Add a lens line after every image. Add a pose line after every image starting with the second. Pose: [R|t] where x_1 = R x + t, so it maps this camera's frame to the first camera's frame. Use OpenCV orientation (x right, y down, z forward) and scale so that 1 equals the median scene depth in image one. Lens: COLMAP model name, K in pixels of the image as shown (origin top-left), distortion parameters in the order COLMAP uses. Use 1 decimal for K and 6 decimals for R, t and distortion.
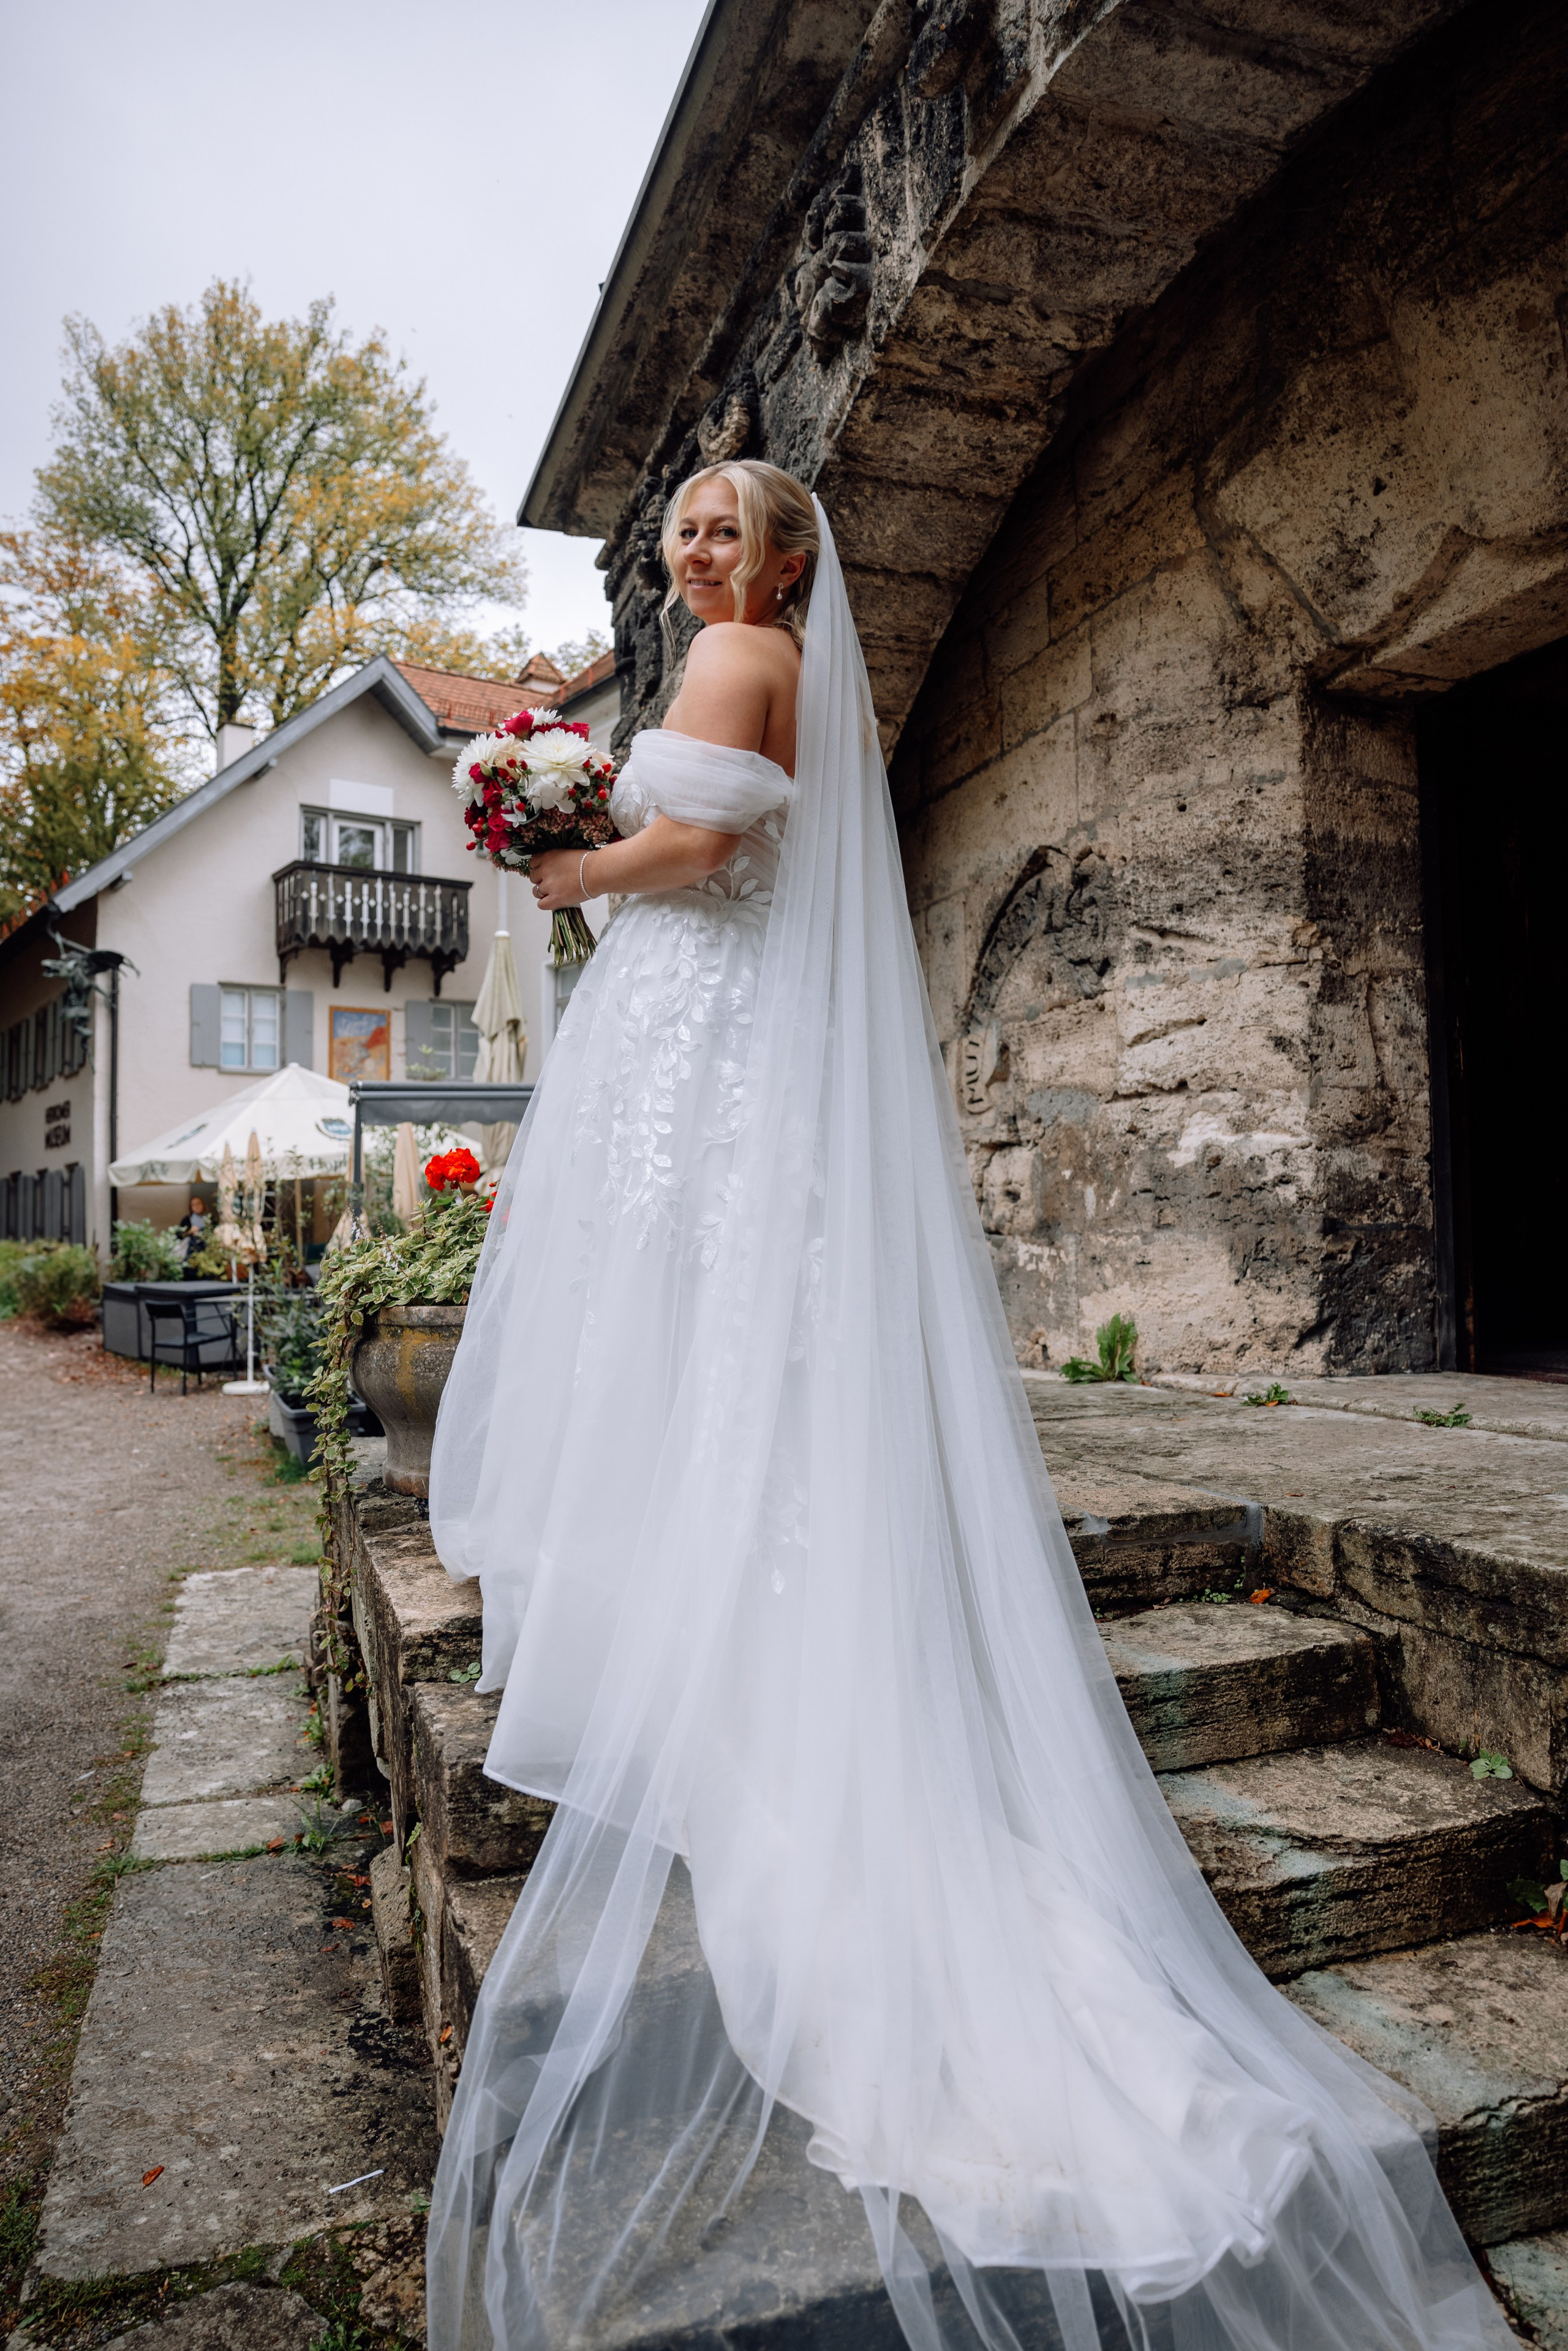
lens RADIAL K [[1595.7, 0, 785.9], [0, 1595.7, 1188.0], [0, 0, 1]] dist [-0.115581, 0.094299]
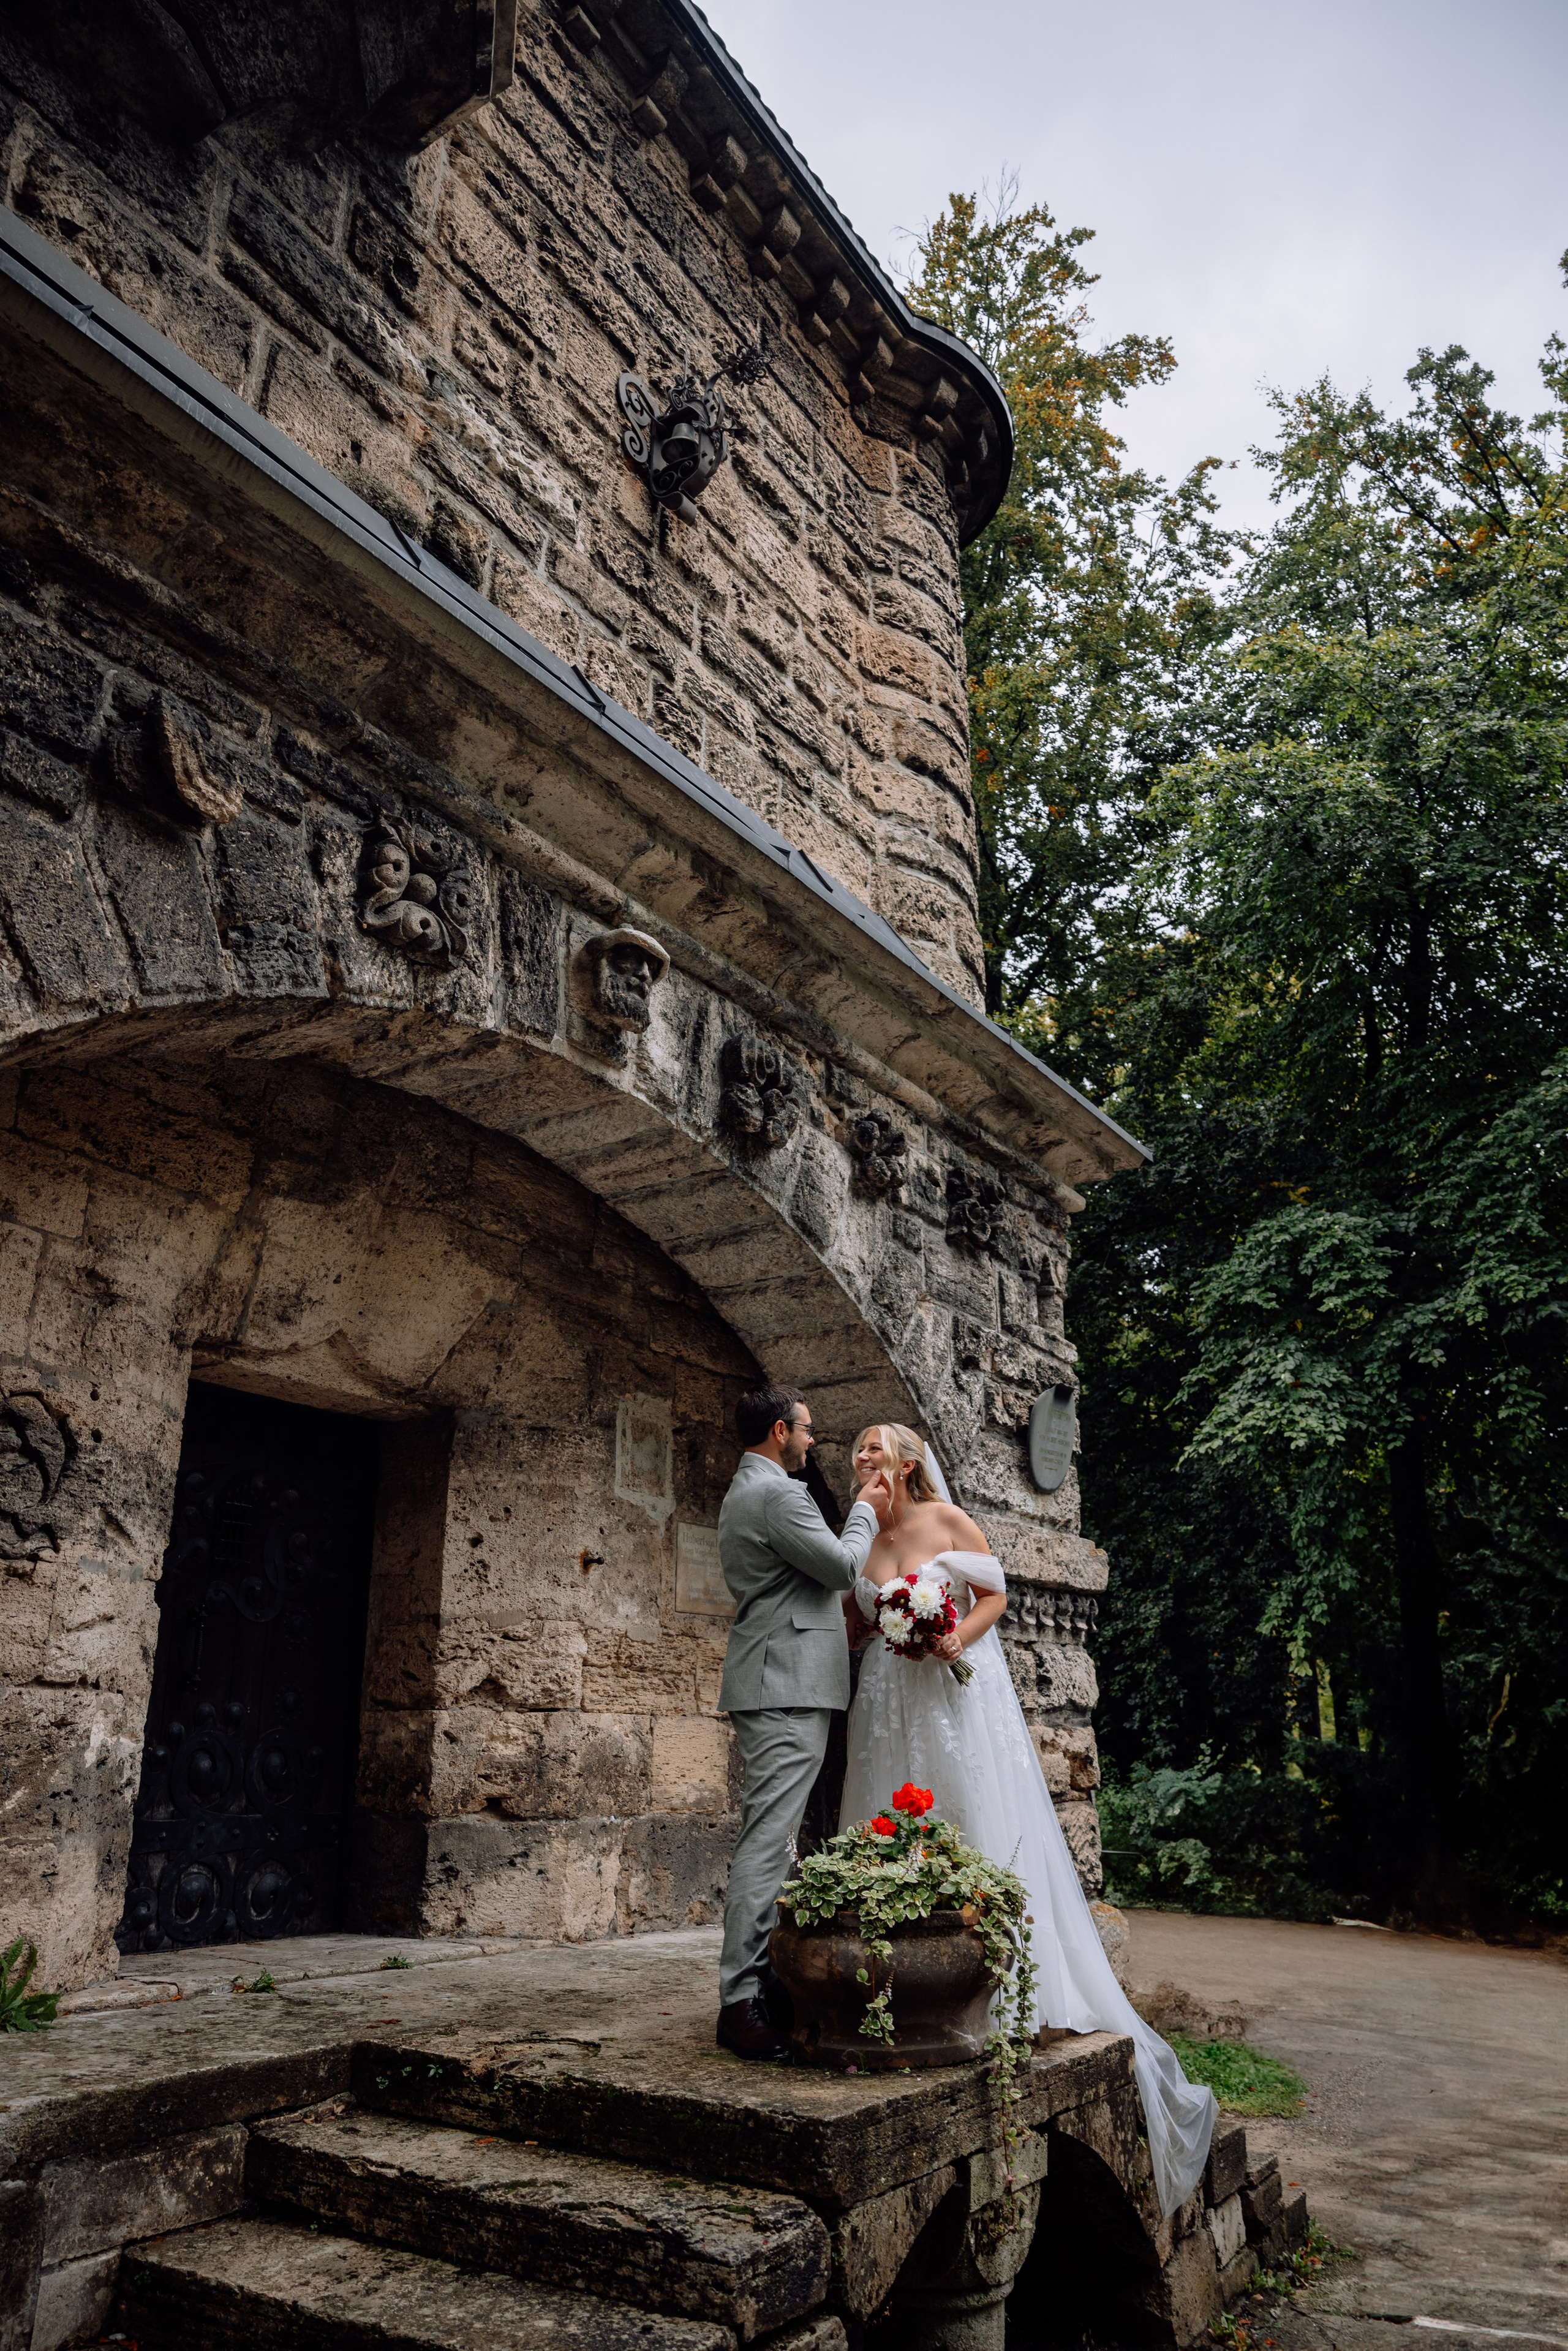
lens RADIAL K [[1595.7, 0, 785.9], [0, 1595.7, 1188.0], [0, 0, 1]] dist [-0.115581, 0.094299]
pose [[-0.605186, 0.278892, 0.745634, -0.865871], [-0.020111, 0.930972, -0.364537, -0.006030], [-0.795830, -0.235608, -0.557802, 1.327548]]
